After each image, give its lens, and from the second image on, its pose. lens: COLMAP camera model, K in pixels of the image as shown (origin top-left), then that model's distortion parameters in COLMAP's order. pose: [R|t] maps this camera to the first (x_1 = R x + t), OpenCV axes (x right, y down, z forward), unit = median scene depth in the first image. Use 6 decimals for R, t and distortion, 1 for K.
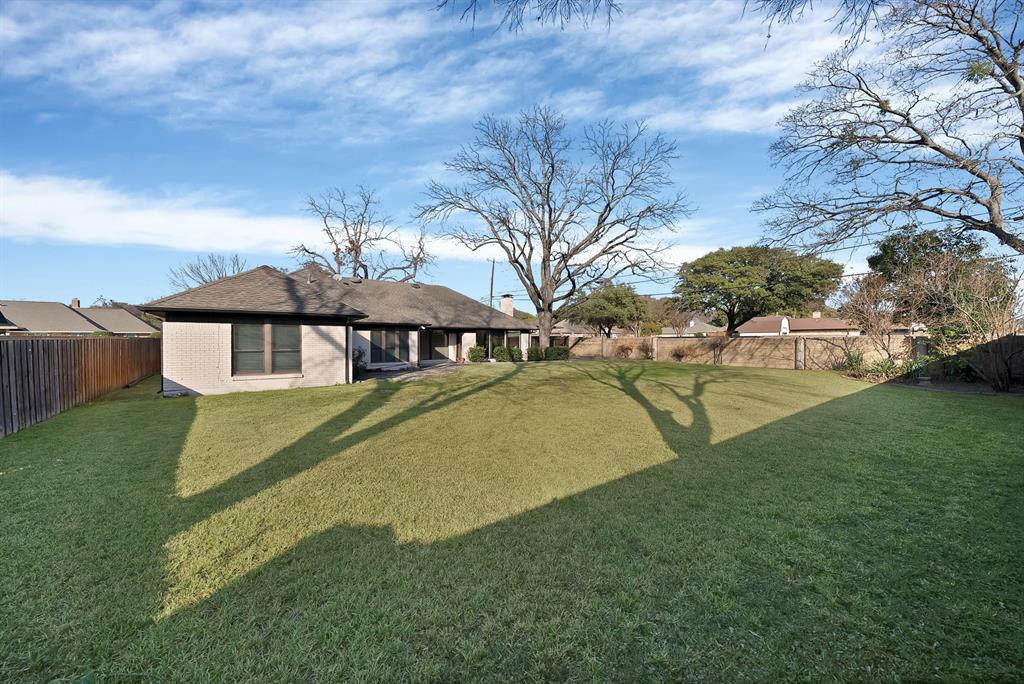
lens RADIAL K [[364.5, 0, 510.6], [0, 364.5, 341.6], [0, 0, 1]] dist [-0.020082, 0.000485]
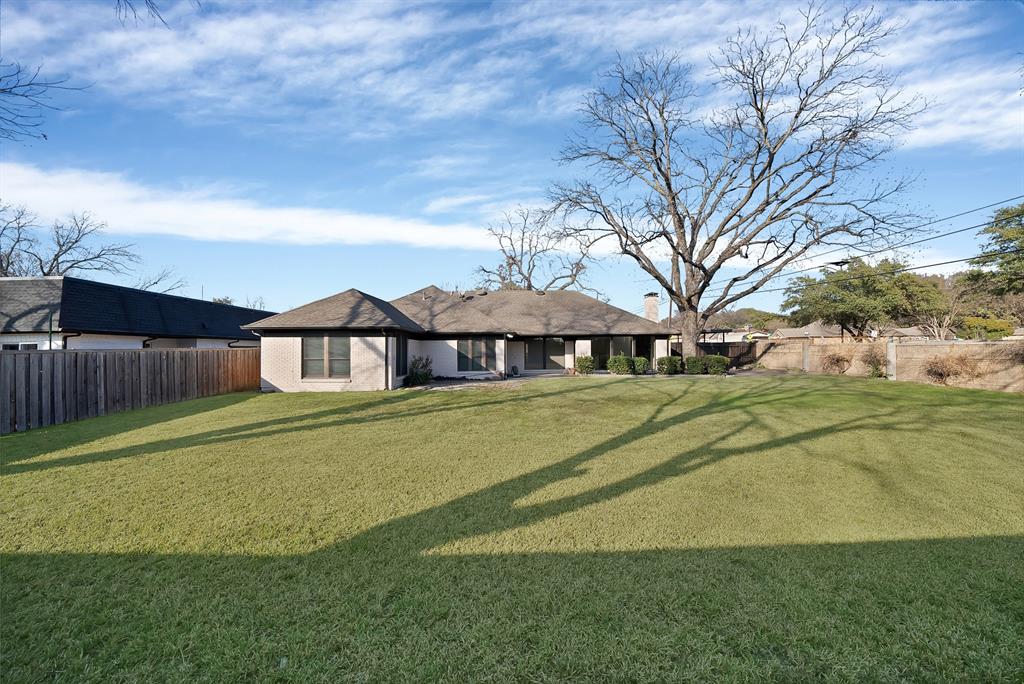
lens RADIAL K [[364.5, 0, 512.5], [0, 364.5, 345.9], [0, 0, 1]] dist [-0.020082, 0.000485]
pose [[0.820435, -0.009419, -0.571662, 0.319222], [0.004328, 0.999938, -0.010264, -0.001554], [0.571723, 0.005947, 0.820425, 0.218742]]
